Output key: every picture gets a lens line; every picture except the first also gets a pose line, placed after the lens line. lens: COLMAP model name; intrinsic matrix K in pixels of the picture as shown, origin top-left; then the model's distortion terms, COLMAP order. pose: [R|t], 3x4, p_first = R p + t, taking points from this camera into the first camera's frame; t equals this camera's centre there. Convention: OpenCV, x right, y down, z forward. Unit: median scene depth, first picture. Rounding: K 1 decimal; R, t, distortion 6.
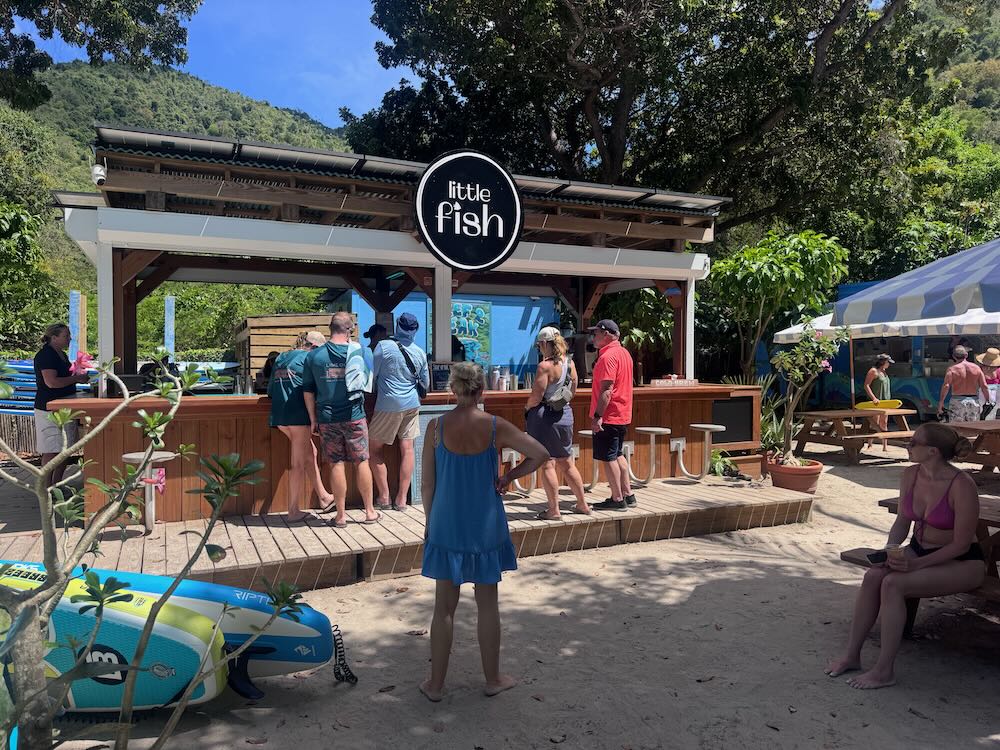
lens RADIAL K [[687.4, 0, 497.7], [0, 687.4, 378.3], [0, 0, 1]] dist [0.040130, -0.011072]
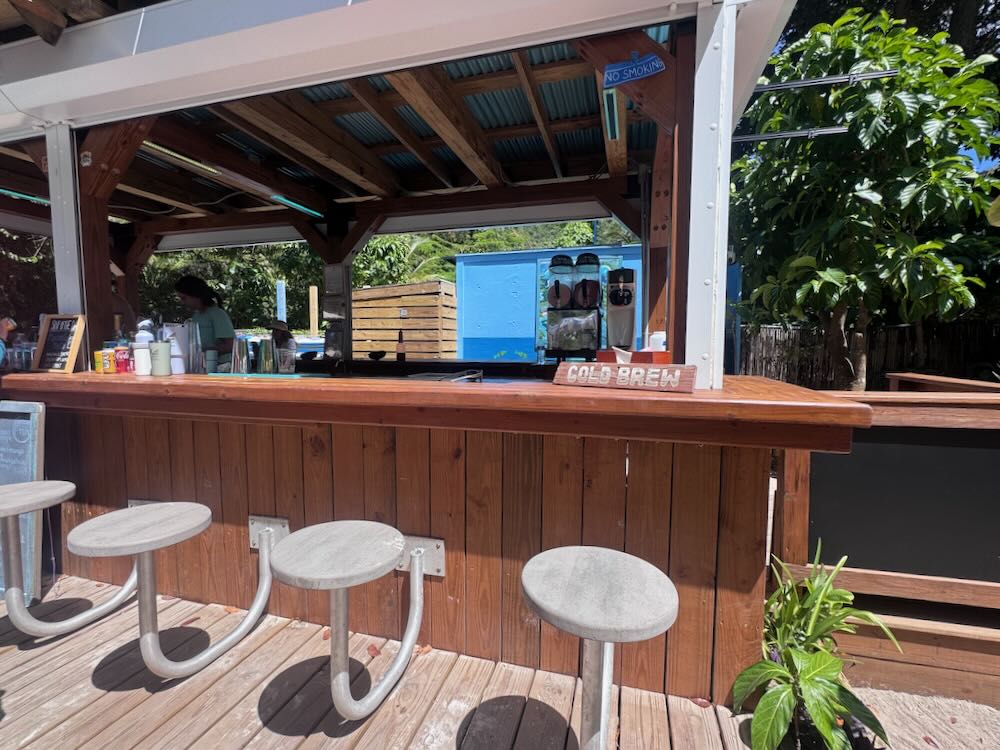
lens RADIAL K [[446.0, 0, 504.8], [0, 446.0, 379.4], [0, 0, 1]] dist [0.004211, 0.000404]
pose [[0.768412, 0.055196, -0.637571, 0.353415], [-0.019411, 0.997825, 0.062989, -0.002788], [0.639661, -0.036026, 0.767812, 0.847088]]
